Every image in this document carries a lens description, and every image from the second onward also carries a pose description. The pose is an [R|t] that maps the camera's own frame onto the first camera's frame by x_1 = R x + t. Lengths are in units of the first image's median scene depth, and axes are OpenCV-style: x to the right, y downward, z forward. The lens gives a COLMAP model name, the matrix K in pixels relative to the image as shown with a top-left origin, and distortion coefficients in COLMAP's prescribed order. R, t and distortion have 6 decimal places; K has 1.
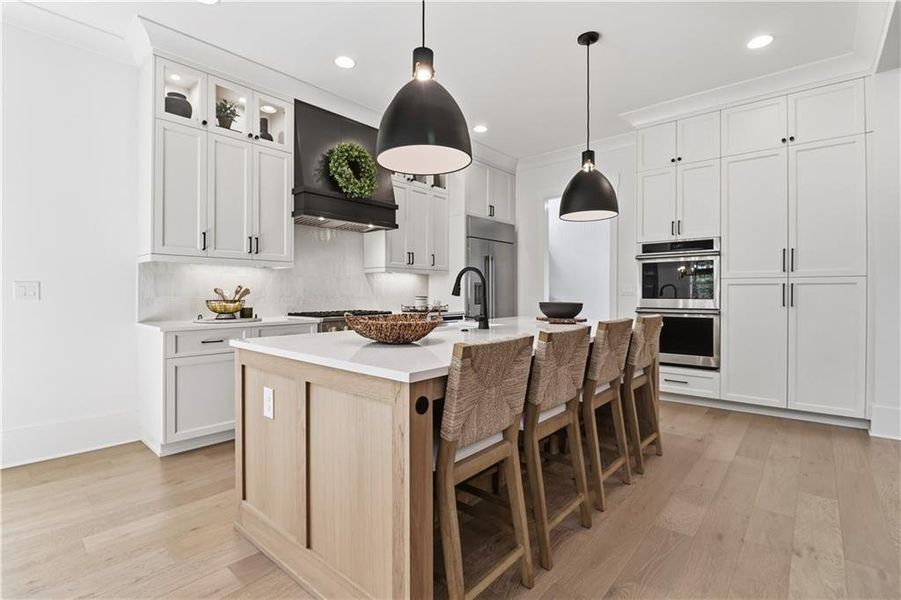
lens RADIAL K [[422.6, 0, 452.2], [0, 422.6, 295.6], [0, 0, 1]] dist [-0.000619, -0.012524]
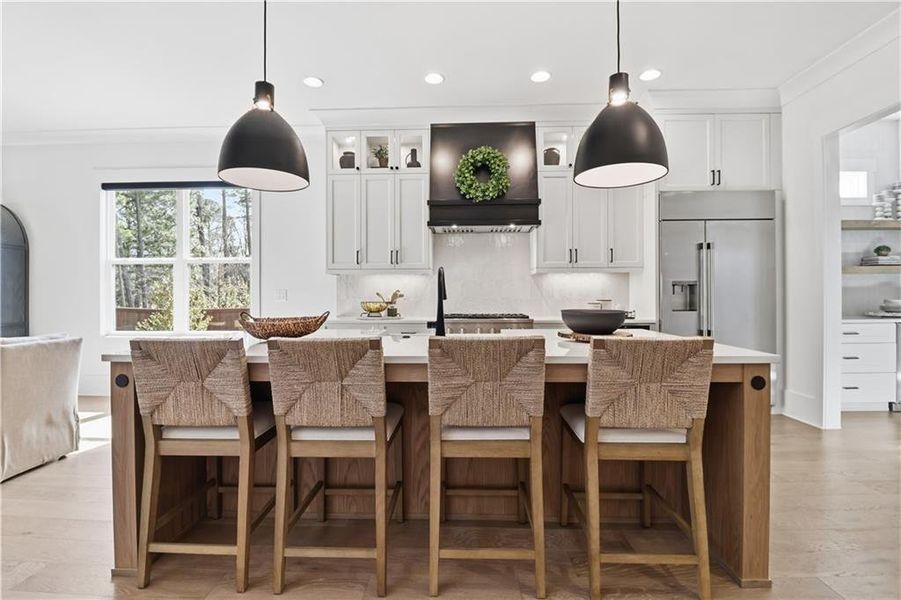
lens RADIAL K [[432.7, 0, 449.7], [0, 432.7, 294.3], [0, 0, 1]] dist [0.000600, -0.013819]
pose [[0.623151, -0.003604, -0.782093, 0.547752], [-0.001861, 0.999980, -0.006091, -0.004420], [0.782099, 0.005251, 0.623132, 0.313263]]
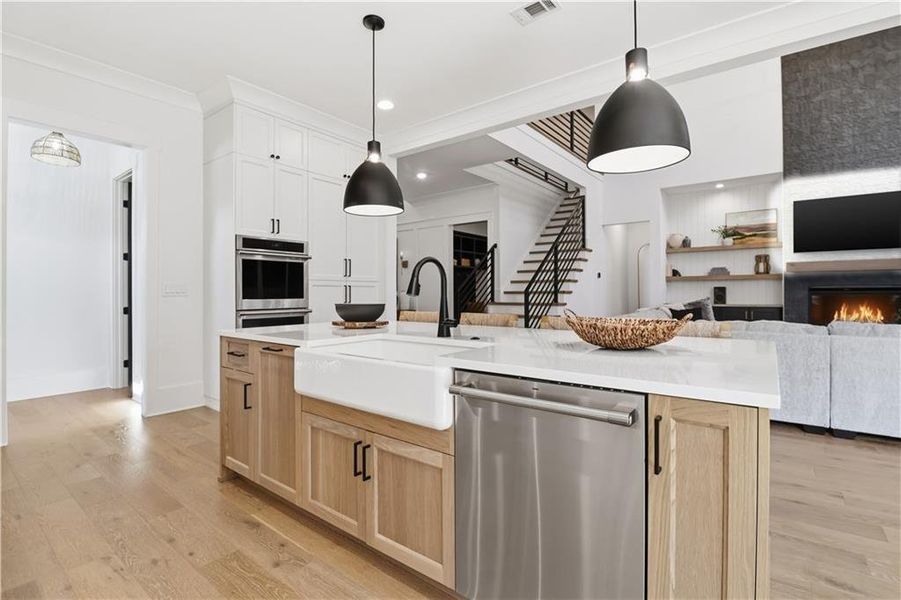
lens RADIAL K [[422.6, 0, 452.2], [0, 422.6, 295.6], [0, 0, 1]] dist [-0.000619, -0.012524]
pose [[-0.054529, -0.002498, 0.998509, -0.502399], [0.012281, 0.999920, 0.003172, 0.001926], [-0.998437, 0.012435, -0.054494, 0.709218]]
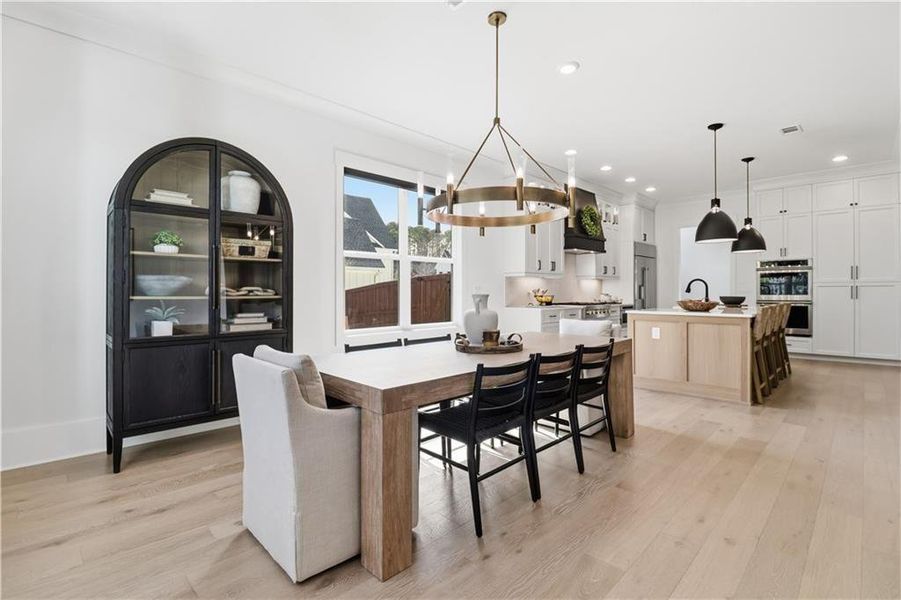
lens RADIAL K [[432.7, 0, 449.7], [0, 432.7, 294.3], [0, 0, 1]] dist [0.000600, -0.013819]
pose [[0.997988, -0.002983, -0.063327, -0.729248], [0.002861, 0.999994, -0.002011, 0.004871], [0.063332, 0.001826, 0.997991, -0.839642]]
